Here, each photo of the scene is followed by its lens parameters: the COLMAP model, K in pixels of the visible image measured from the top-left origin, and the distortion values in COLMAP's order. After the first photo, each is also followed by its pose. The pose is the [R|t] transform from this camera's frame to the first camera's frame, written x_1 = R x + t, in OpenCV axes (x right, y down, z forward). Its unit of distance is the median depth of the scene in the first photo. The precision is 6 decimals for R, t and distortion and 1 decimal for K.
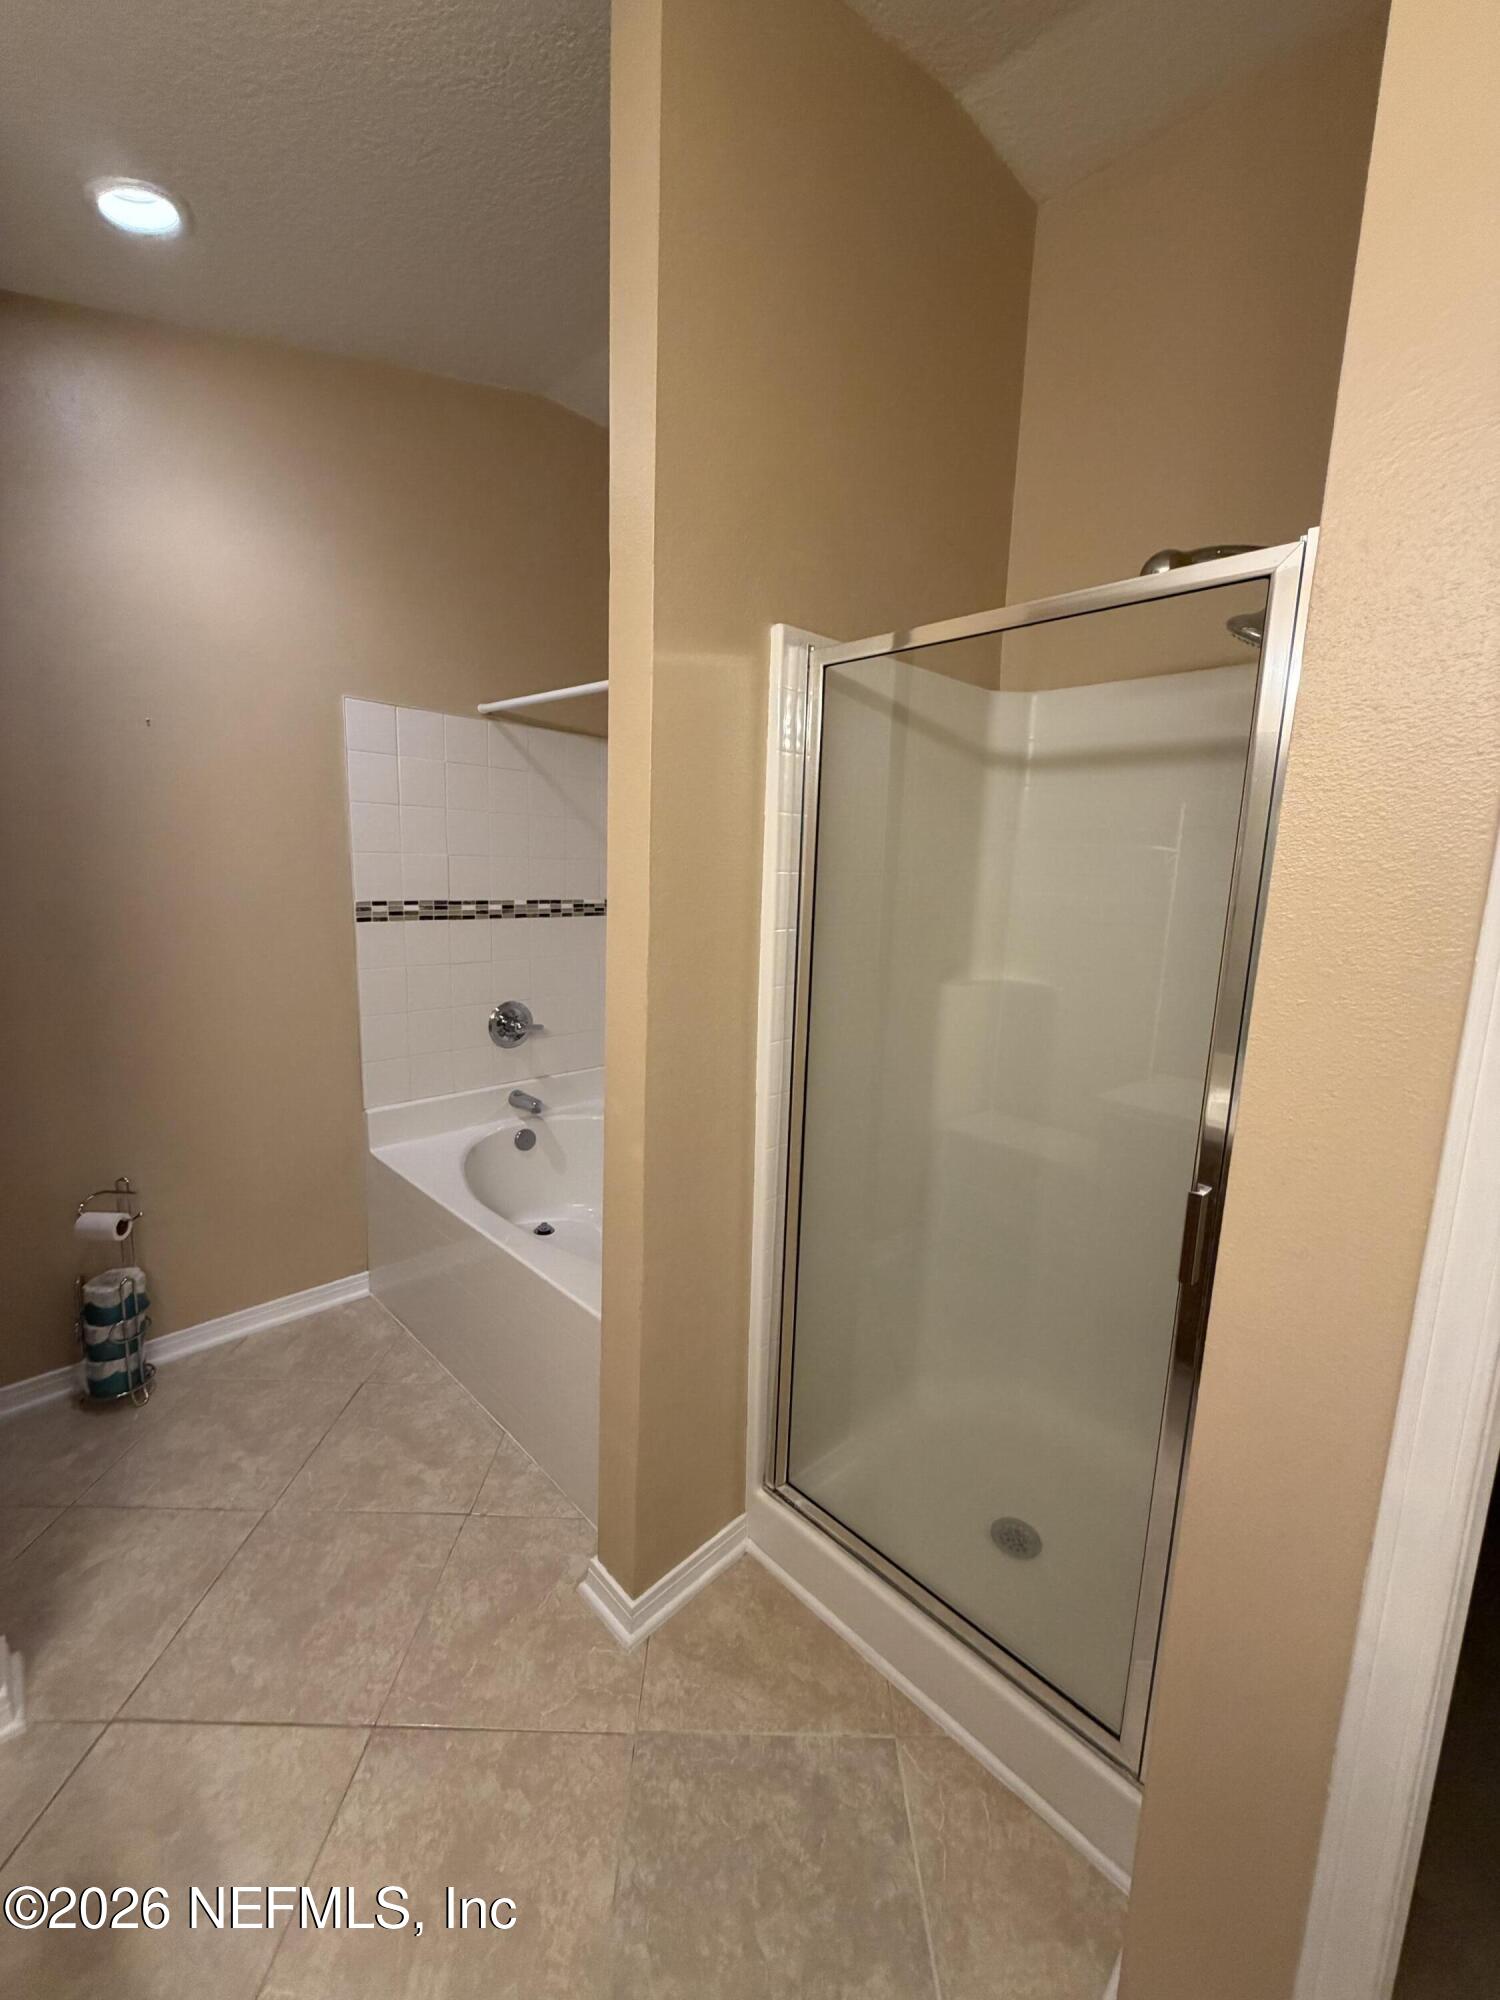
lens RADIAL K [[797.2, 0, 748.2], [0, 797.2, 988.8], [0, 0, 1]] dist [-0.000122, 0.000020]
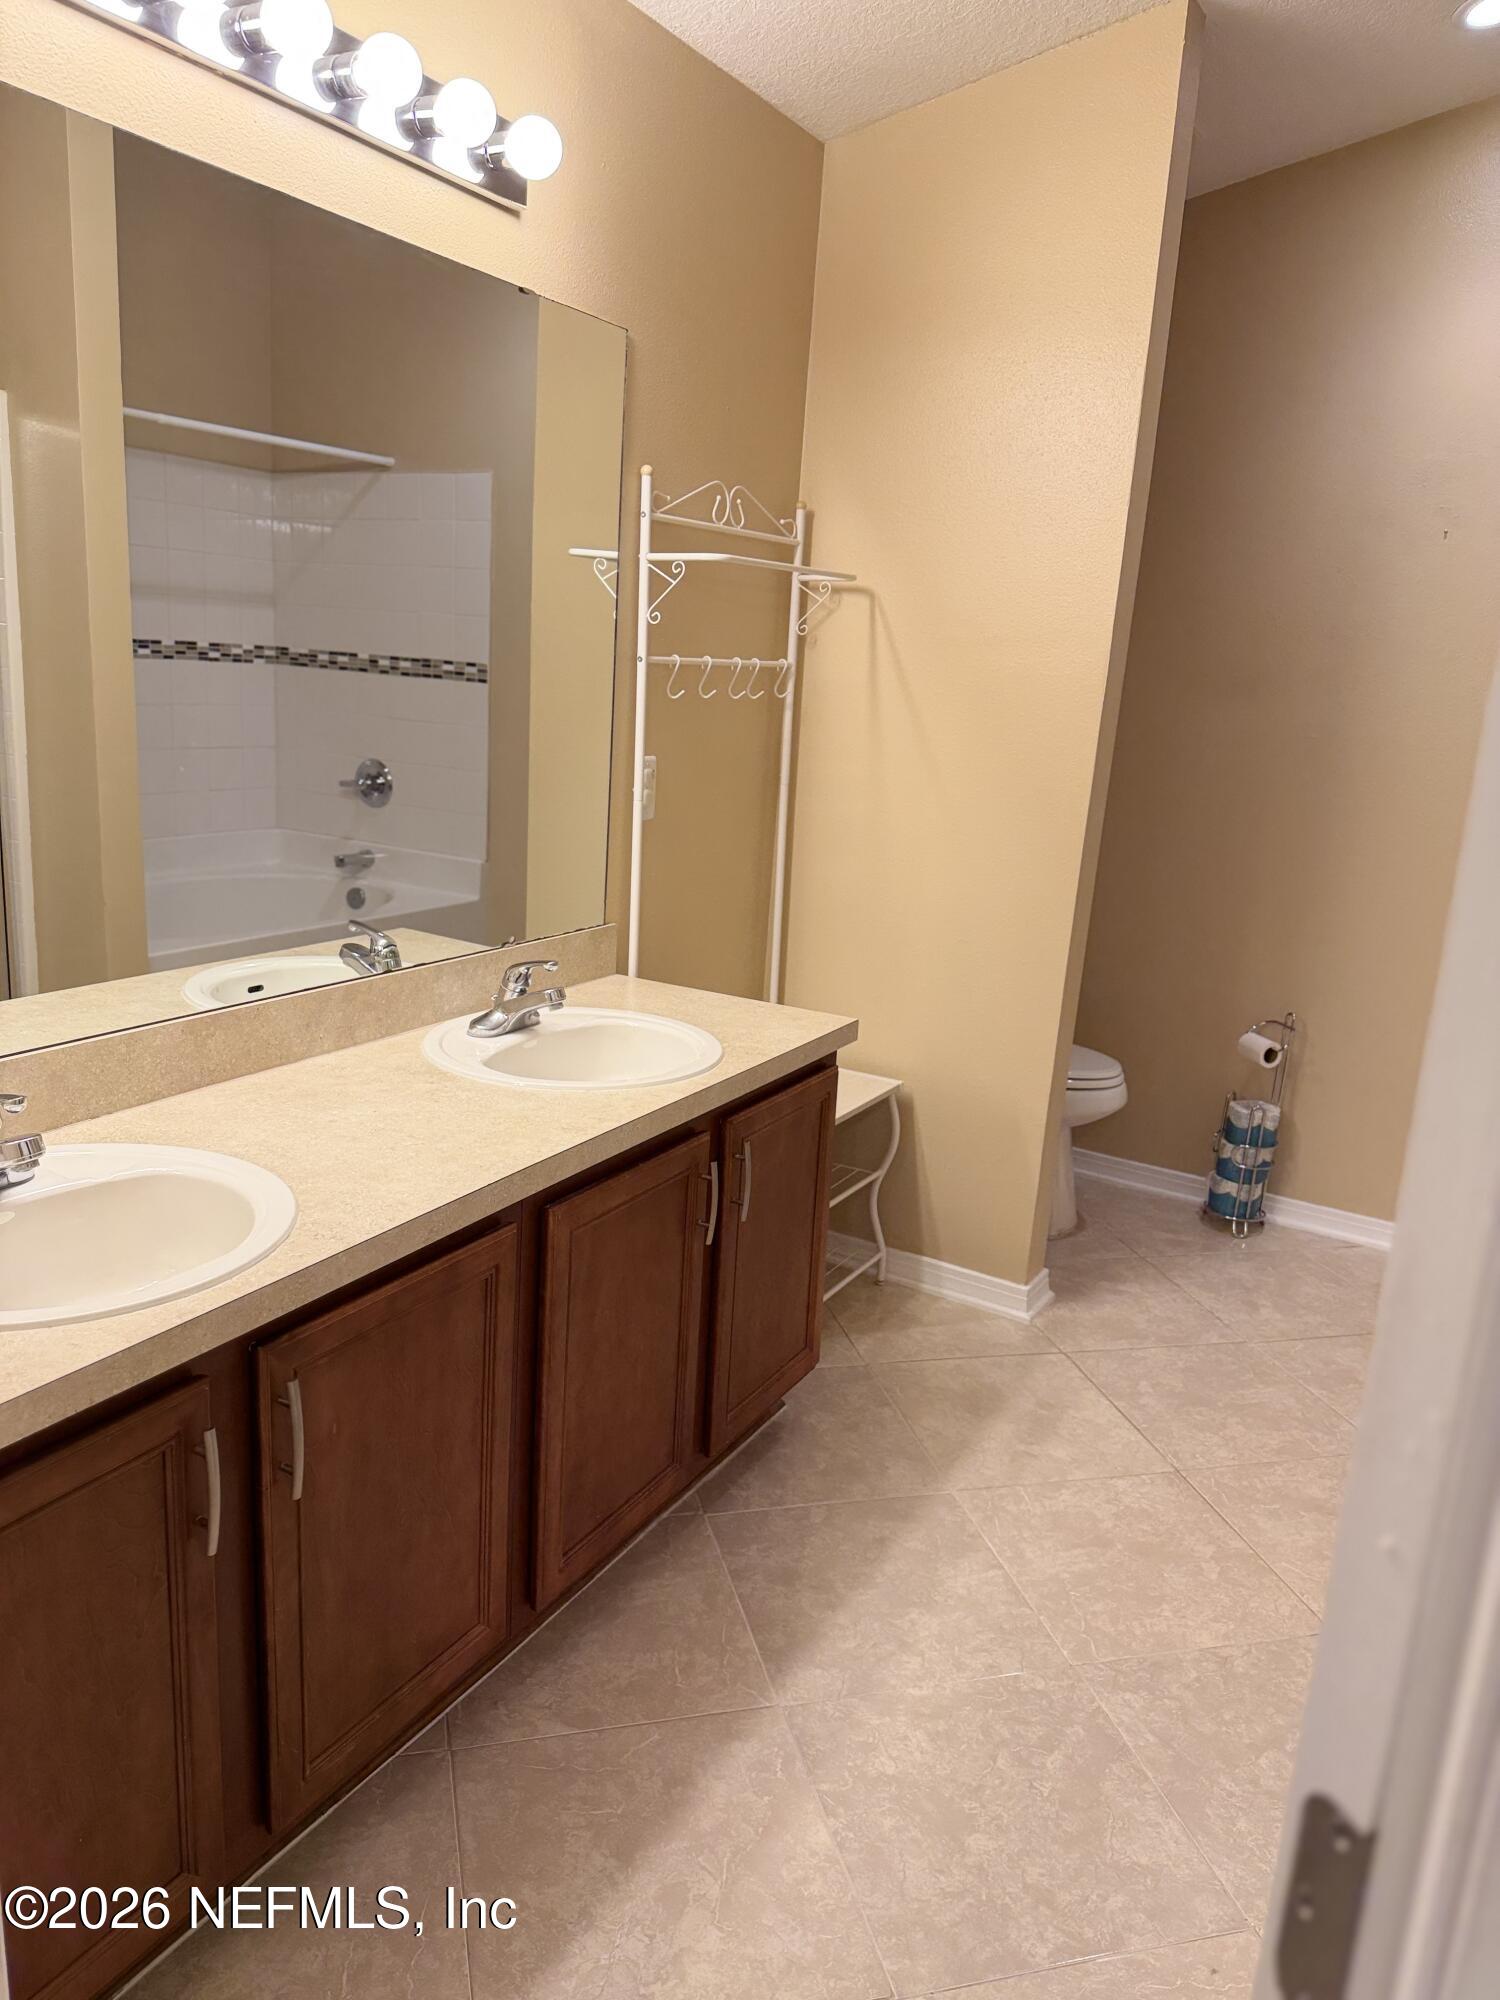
lens RADIAL K [[1423.5, 0, 752.3], [0, 1423.5, 1019.2], [0, 0, 1]] dist [0.090055, -0.107378]
pose [[0.258588, 0.229606, -0.938303, 0.808289], [-0.209111, 0.961614, 0.177681, 0.081748], [0.943083, 0.150263, 0.296675, -0.163204]]
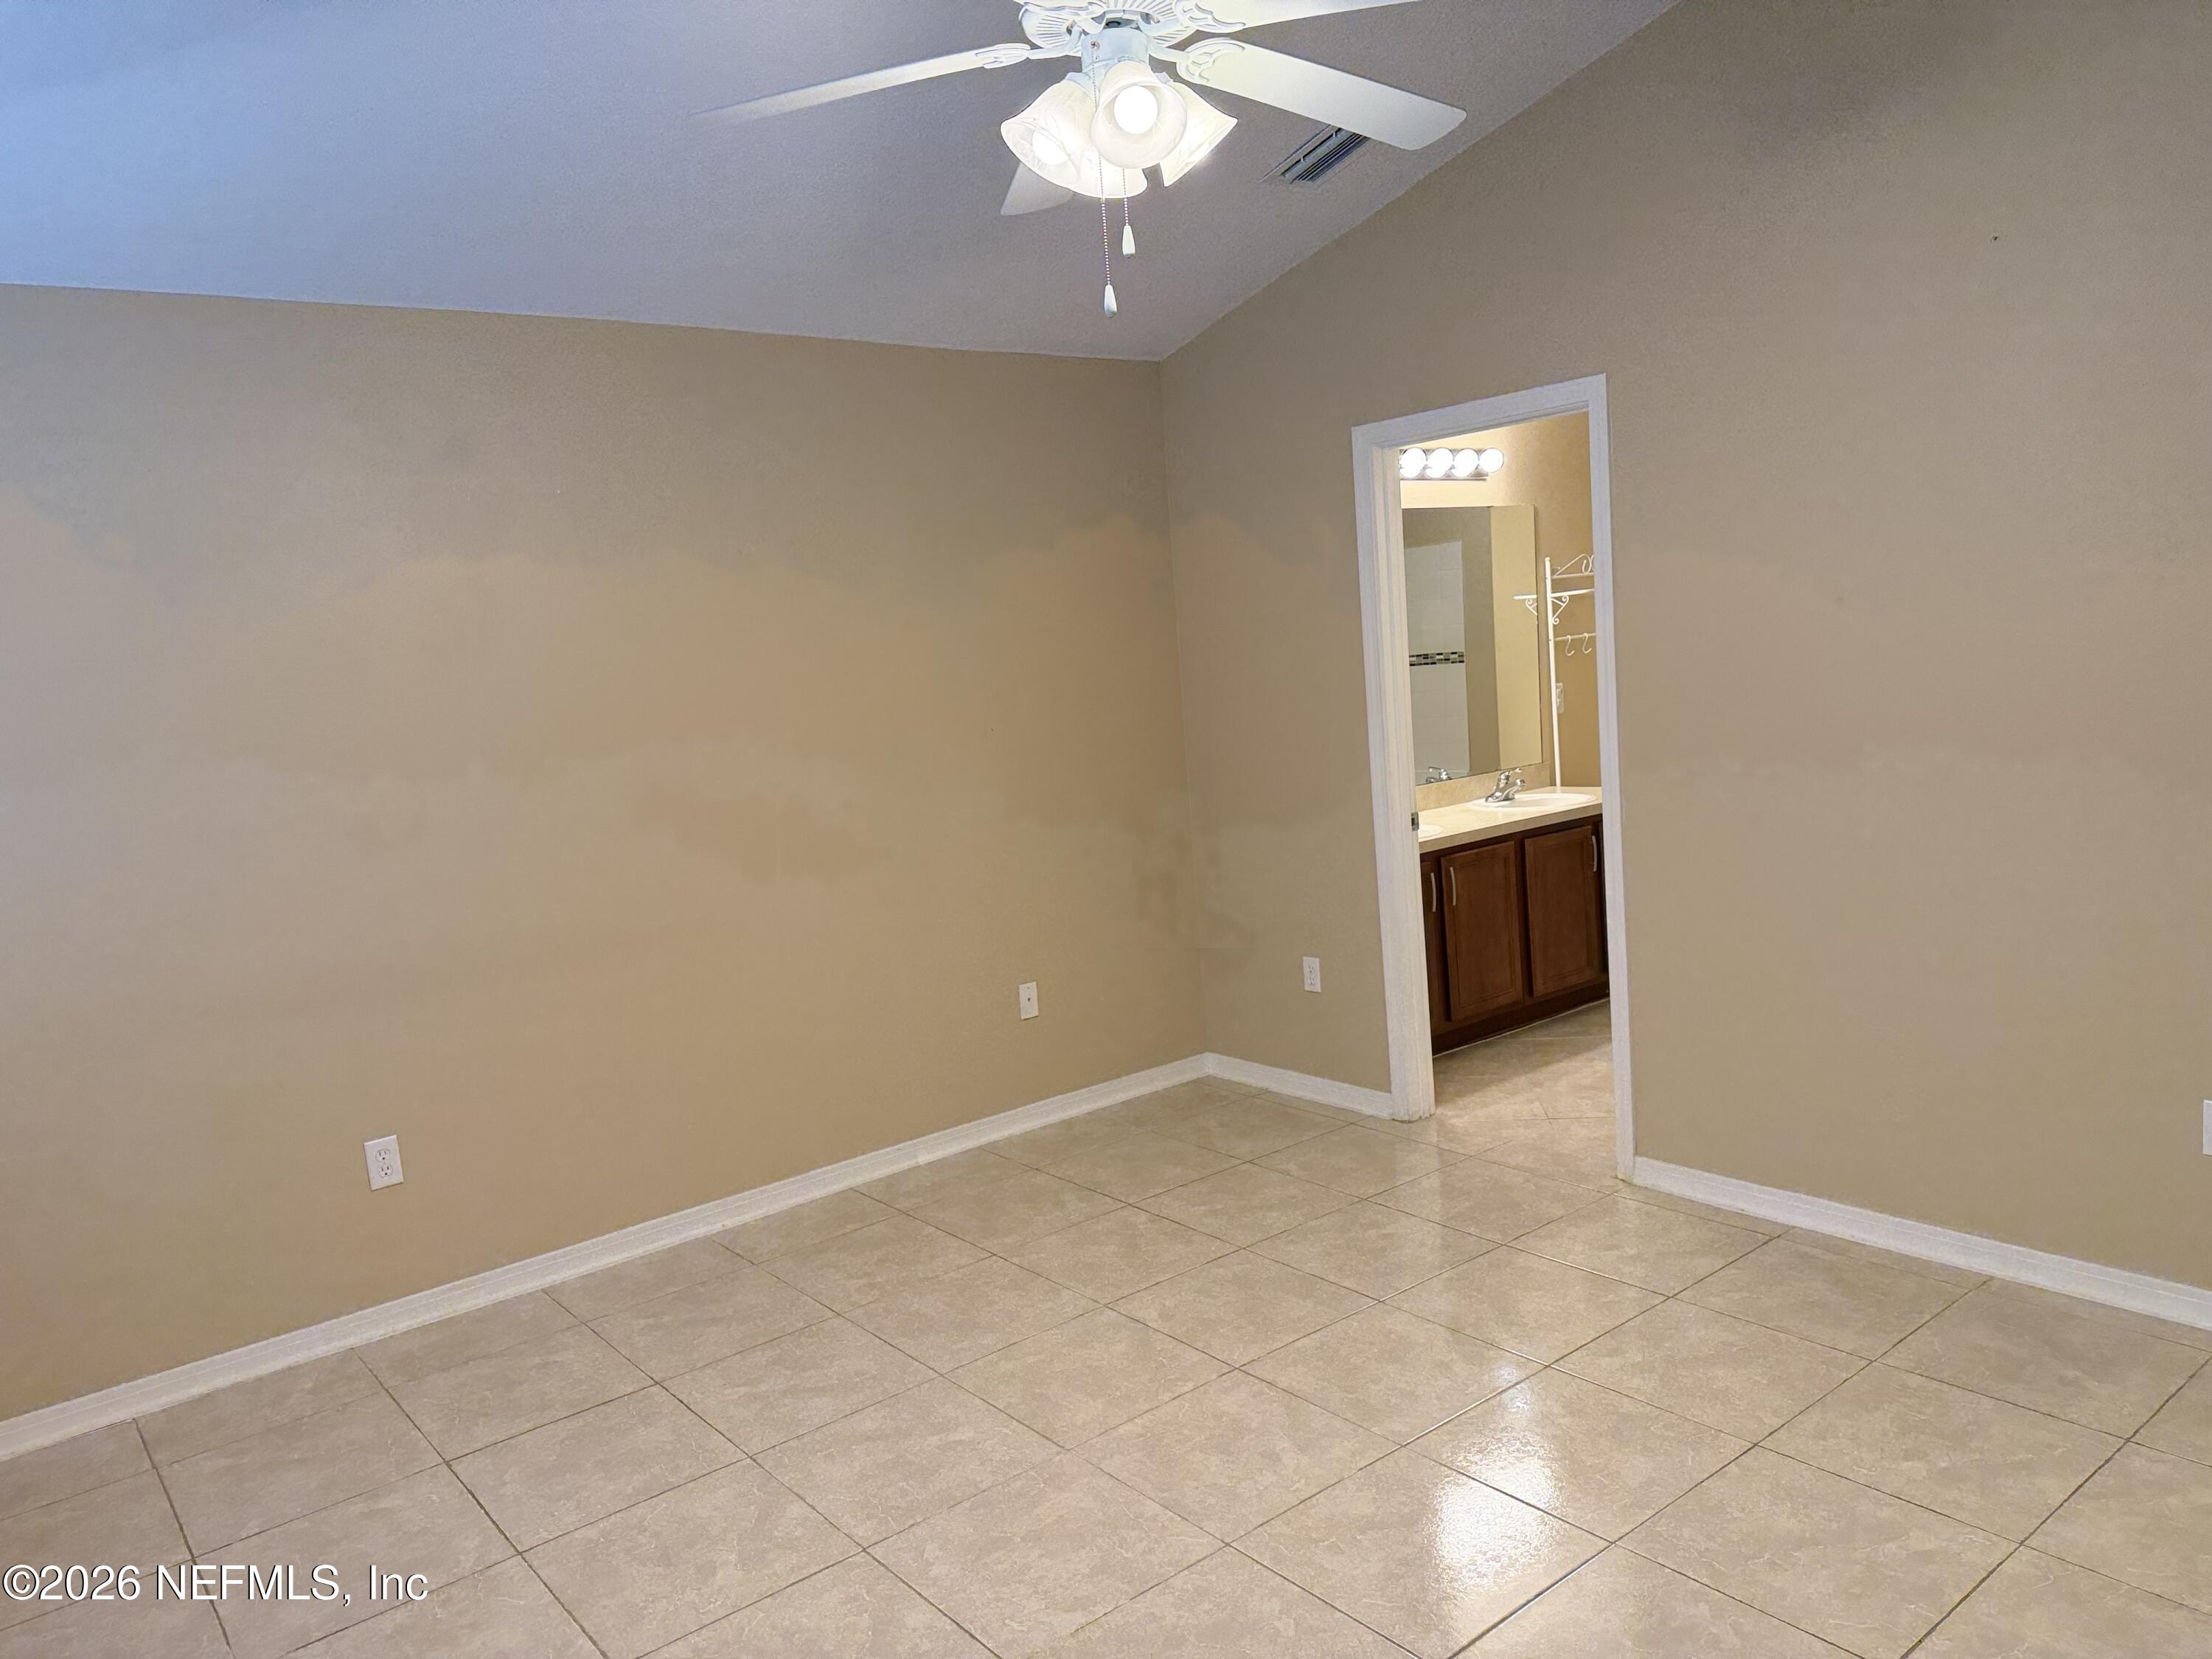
lens RADIAL K [[1574.4, 0, 1082.5], [0, 1574.4, 833.2], [0, 0, 1]] dist [0.090055, -0.107378]
pose [[-0.123295, 0.101198, -0.987197, 2.161758], [-0.085690, 0.989986, 0.112186, 0.111518], [0.988664, 0.098425, -0.113389, -0.360625]]
